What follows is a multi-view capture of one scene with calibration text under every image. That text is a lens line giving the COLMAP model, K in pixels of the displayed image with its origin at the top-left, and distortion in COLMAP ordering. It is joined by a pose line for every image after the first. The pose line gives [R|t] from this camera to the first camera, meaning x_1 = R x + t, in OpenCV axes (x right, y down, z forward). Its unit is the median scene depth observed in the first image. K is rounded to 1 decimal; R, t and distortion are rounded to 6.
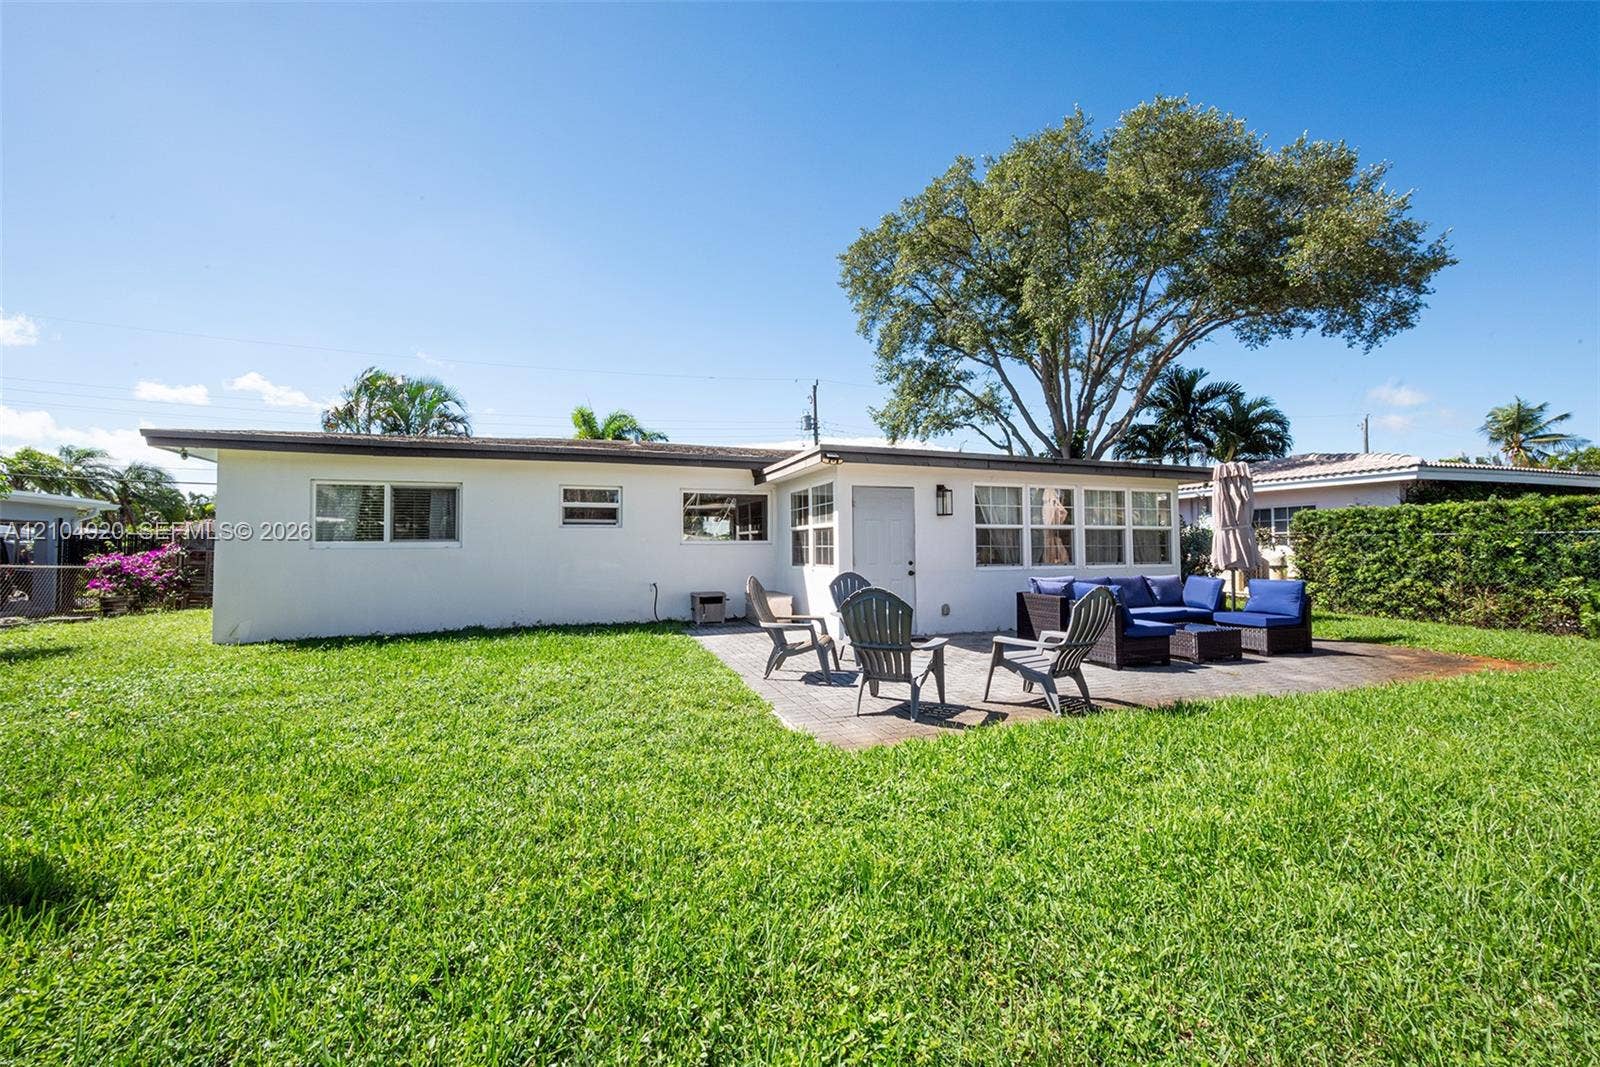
lens RADIAL K [[630.6, 0, 799.9], [0, 630.6, 525.4], [0, 0, 1]] dist [-0.003462, -0.000045]
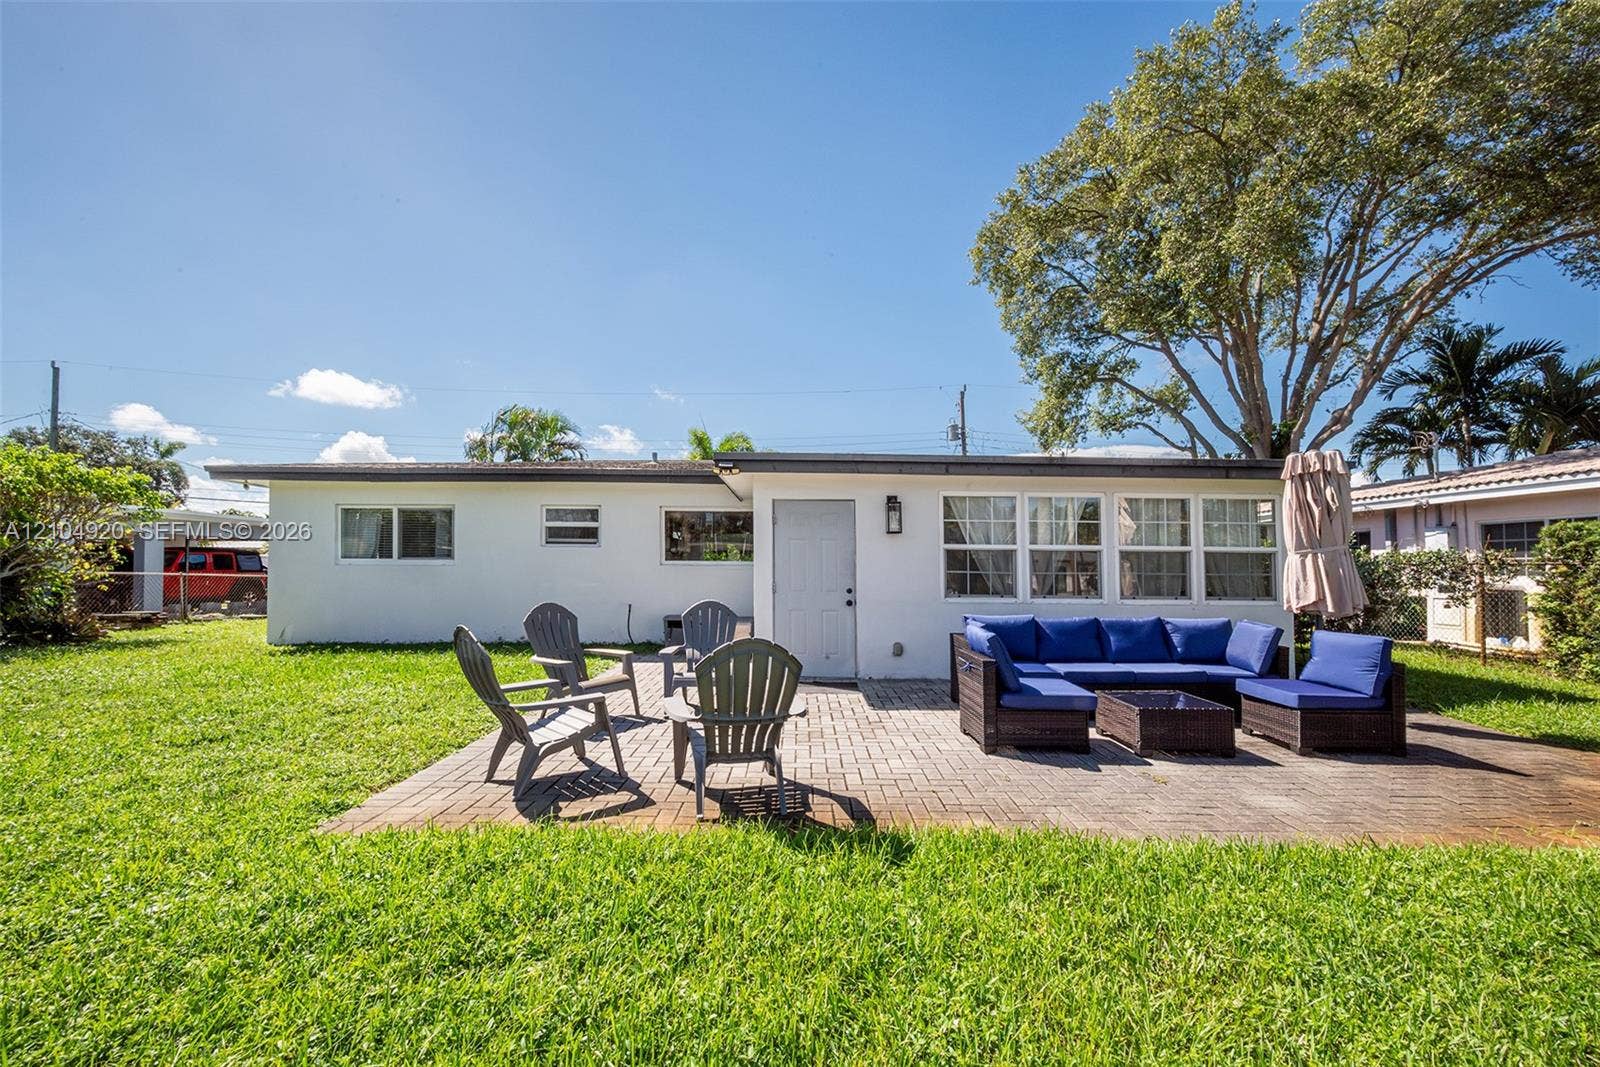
lens RADIAL K [[641.6, 0, 799.1], [0, 641.6, 537.3], [0, 0, 1]] dist [0.000308, 0.000025]
pose [[0.945067, -0.002450, -0.326866, 0.292765], [-0.001370, 0.999933, -0.011456, -0.000850], [0.326873, 0.011275, 0.945001, 0.141574]]
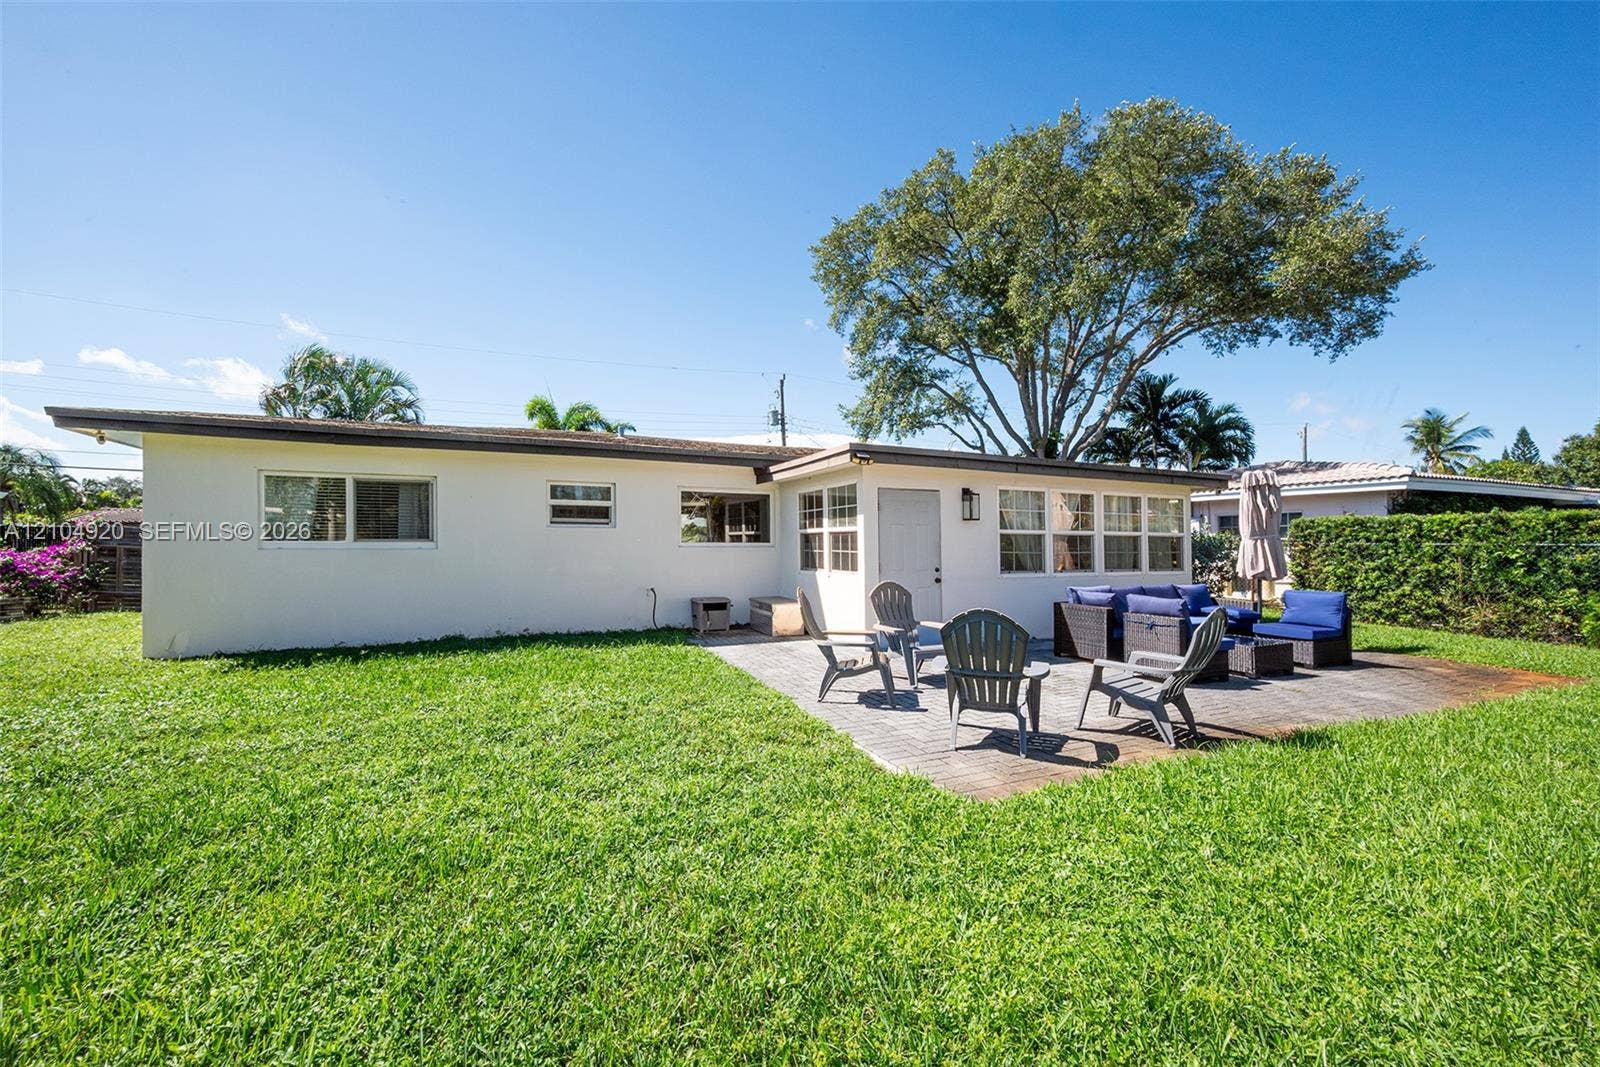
lens RADIAL K [[634.2, 0, 796.7], [0, 634.2, 532.2], [0, 0, 1]] dist [-0.001447, -0.000145]
pose [[0.996939, 0.011004, 0.077410, -0.081962], [-0.012252, 0.999802, 0.015664, -0.007303], [-0.077222, -0.016564, 0.996876, 0.051460]]
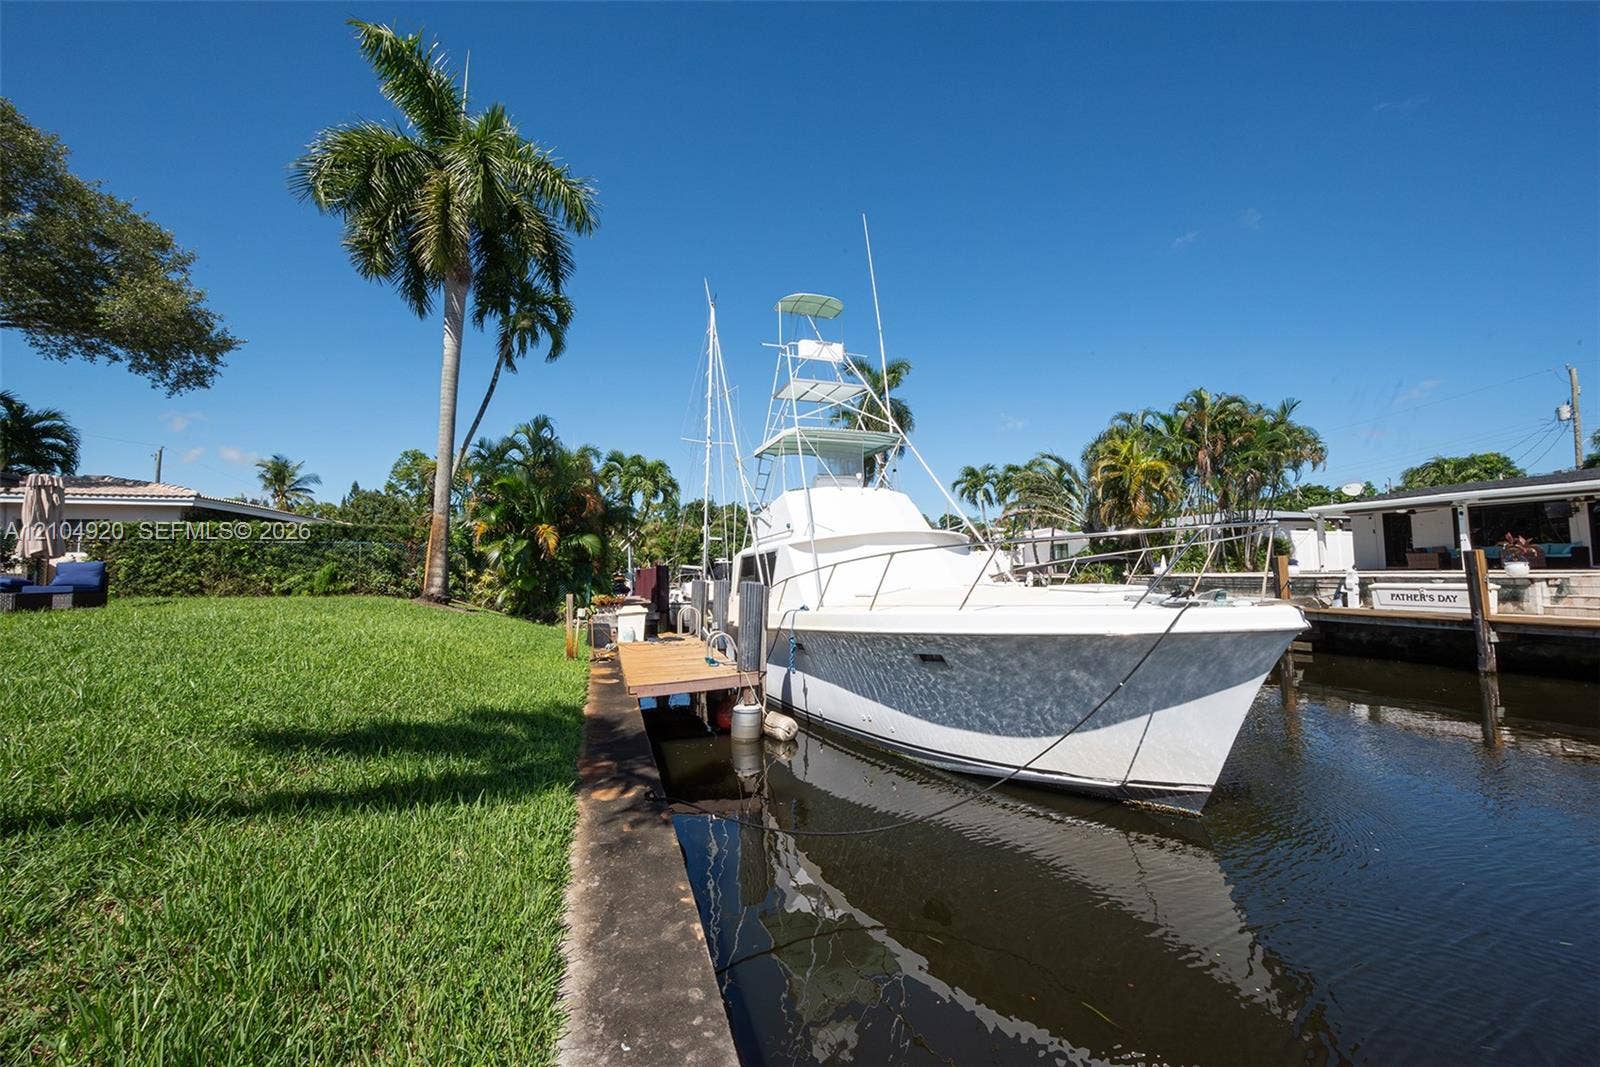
lens RADIAL K [[634.2, 0, 796.7], [0, 634.2, 532.2], [0, 0, 1]] dist [-0.001447, -0.000145]
pose [[0.042912, 0.068921, 0.996699, -0.391450], [-0.024153, 0.997398, -0.067929, 0.050807], [-0.998787, -0.021158, 0.044465, -0.437346]]
